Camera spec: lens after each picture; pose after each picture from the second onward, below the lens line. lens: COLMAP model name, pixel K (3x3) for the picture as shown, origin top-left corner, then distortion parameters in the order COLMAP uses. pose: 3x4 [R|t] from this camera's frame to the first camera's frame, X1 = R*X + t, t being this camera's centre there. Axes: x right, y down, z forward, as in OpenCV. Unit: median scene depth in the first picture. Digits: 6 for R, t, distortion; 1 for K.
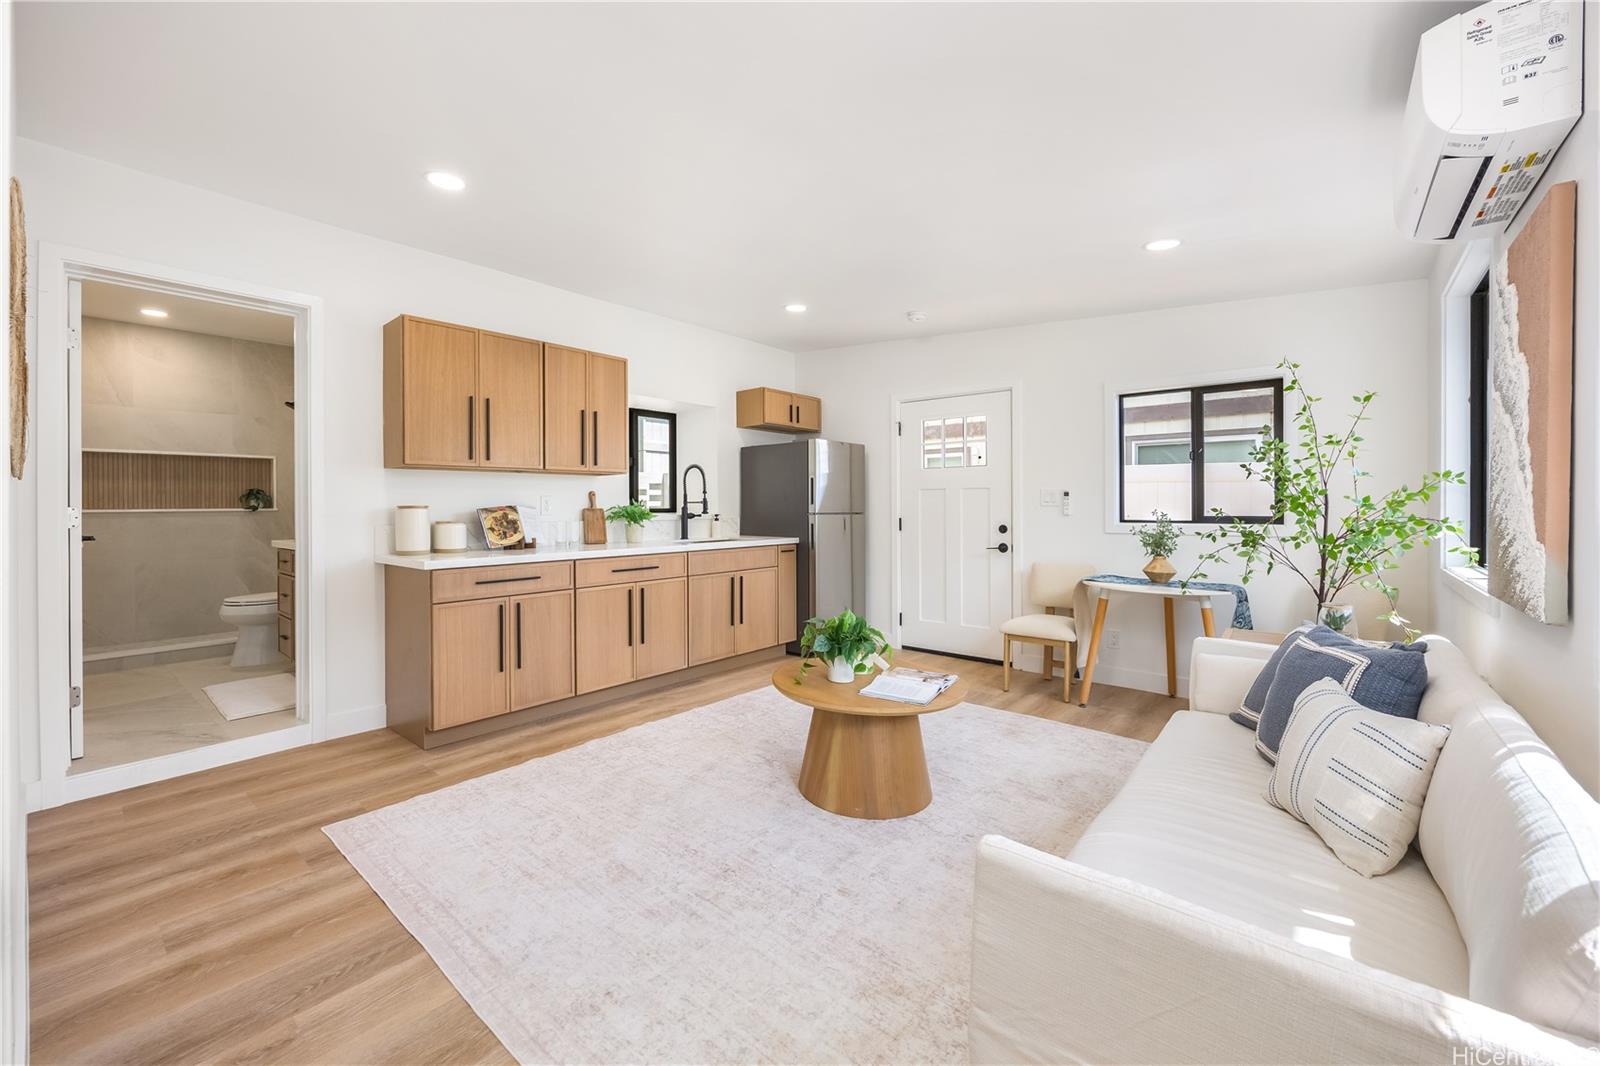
lens RADIAL K [[649.7, 0, 746.9], [0, 649.7, 502.8], [0, 0, 1]] dist [-0.003672, -0.000033]
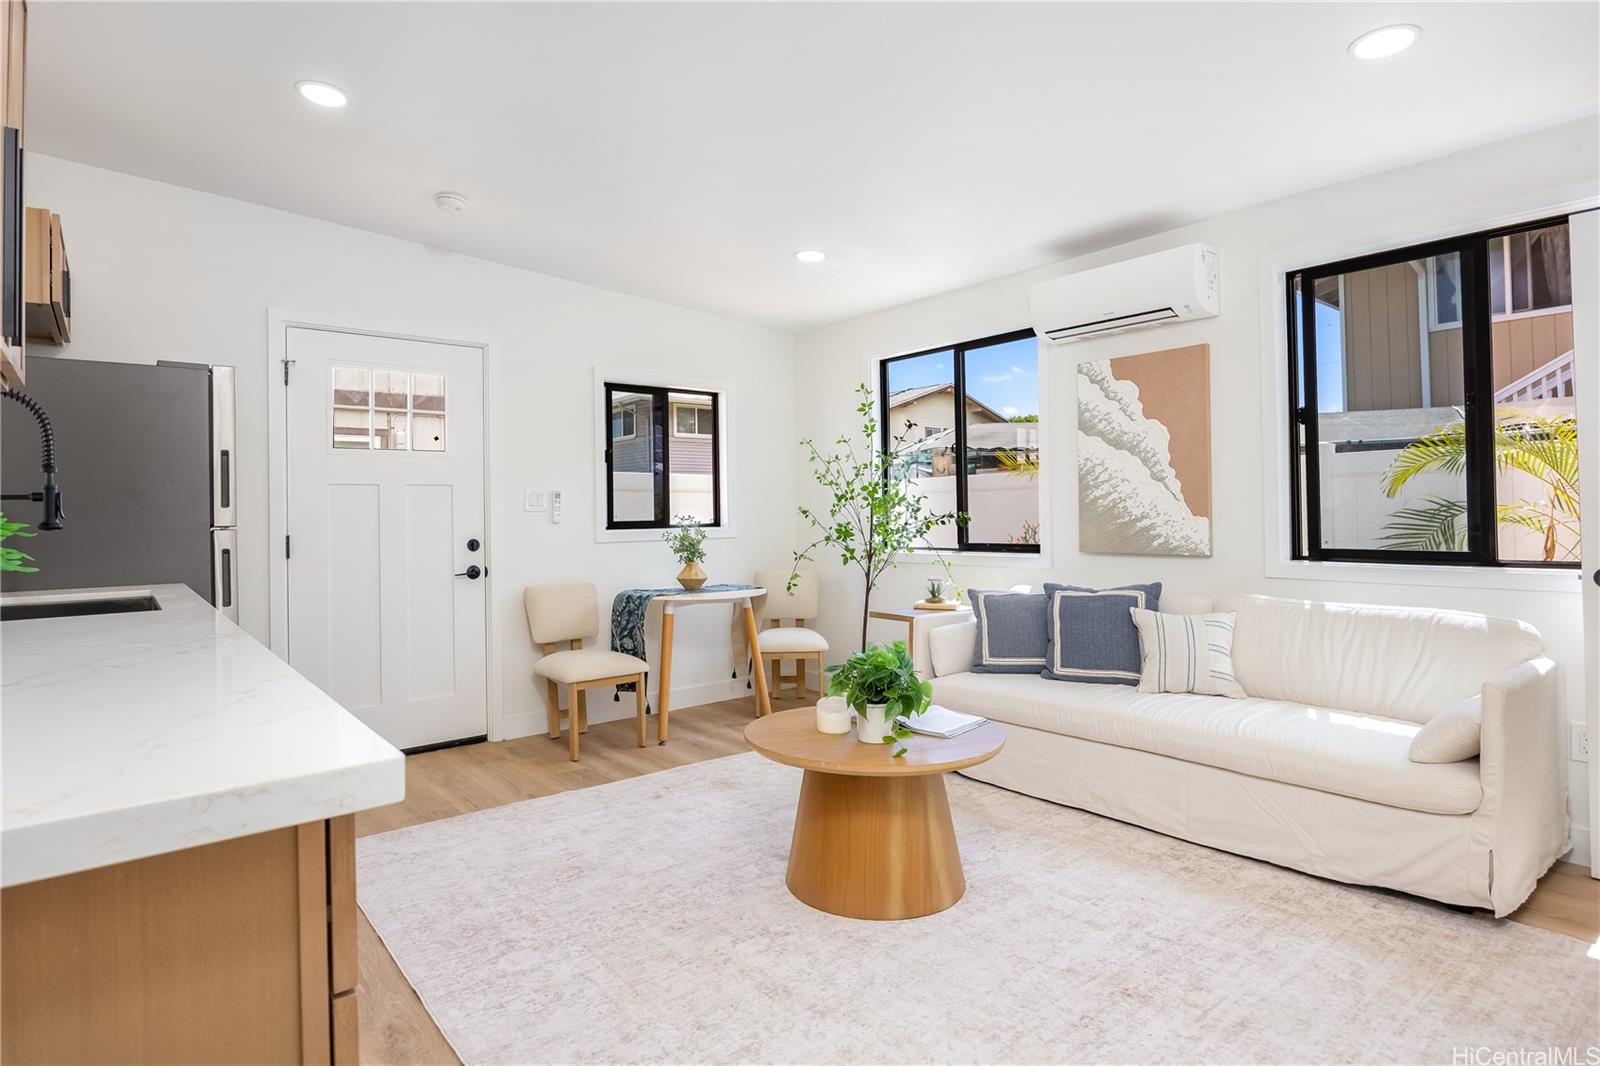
lens RADIAL K [[843.7, 0, 791.5], [0, 843.7, 508.9], [0, 0, 1]] dist [-0.013799, 0.000258]
pose [[0.156146, 0.008119, 0.987701, -0.568648], [0.014192, 0.999845, -0.010463, 0.021235], [-0.987632, 0.015652, 0.156006, 0.686911]]
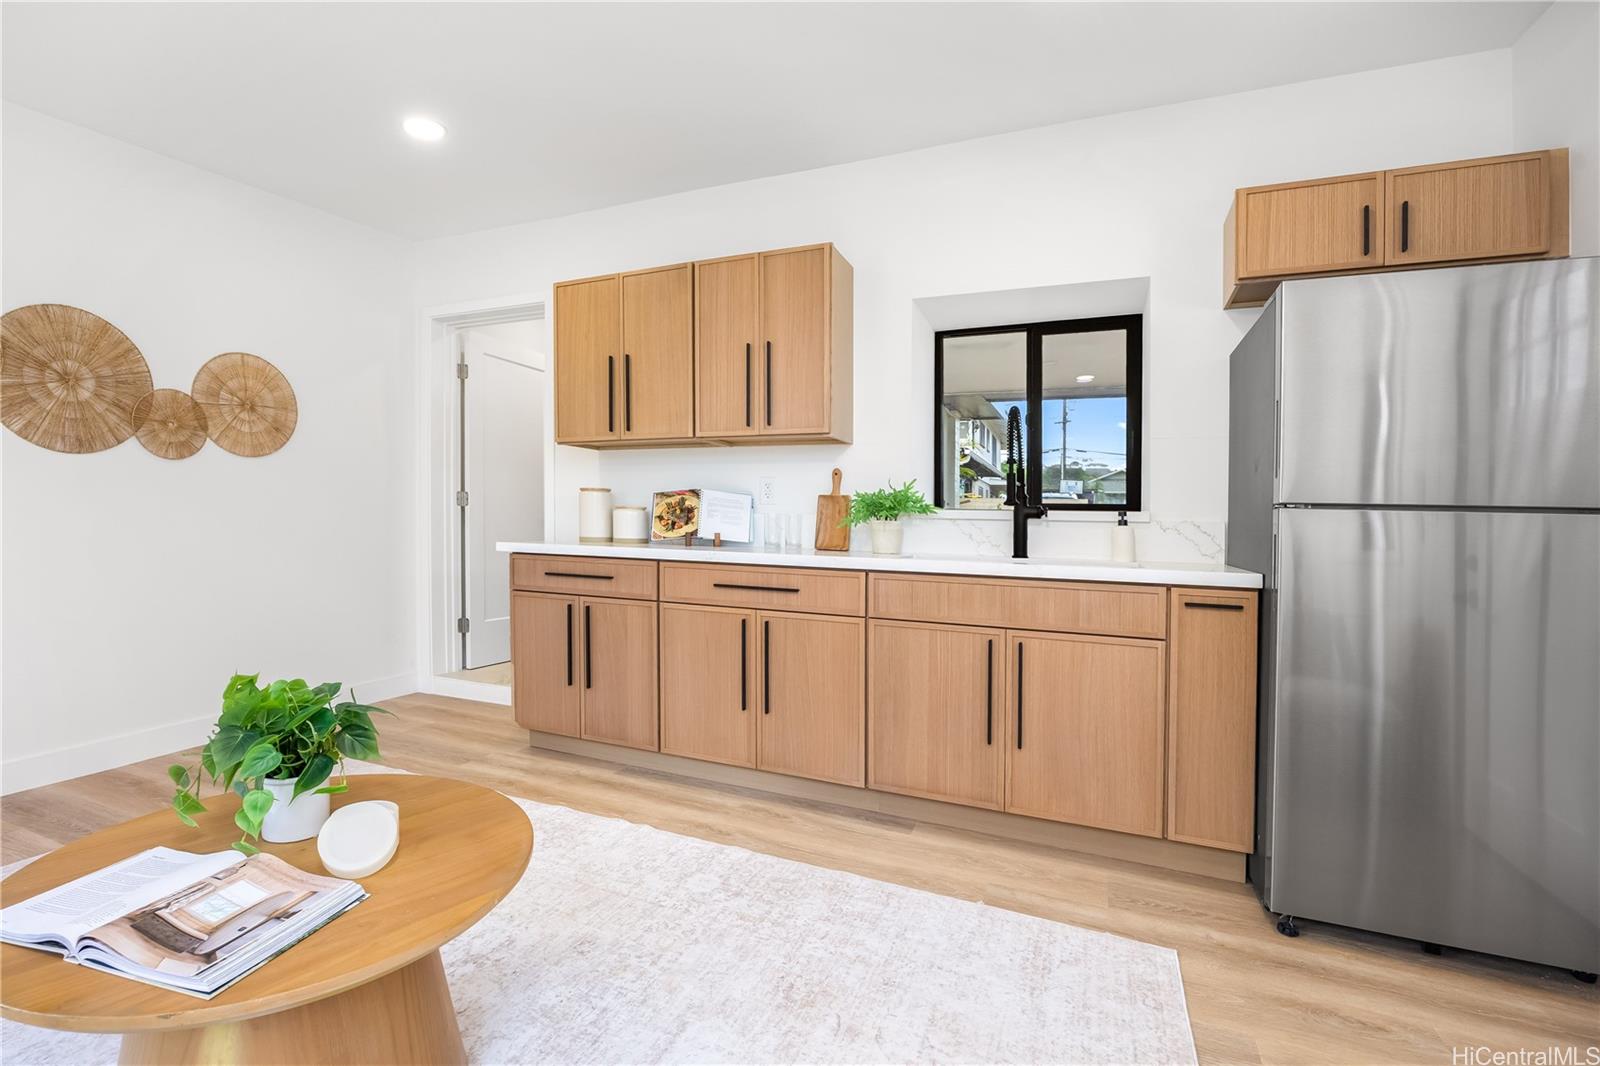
lens RADIAL K [[744.6, 0, 772.8], [0, 744.6, 539.4], [0, 0, 1]] dist [-0.019162, -0.000421]
pose [[0.309363, 0.035768, -0.950271, 0.519756], [-0.019682, 0.999319, 0.031207, 0.035682], [0.950740, 0.009049, 0.309857, 0.834521]]
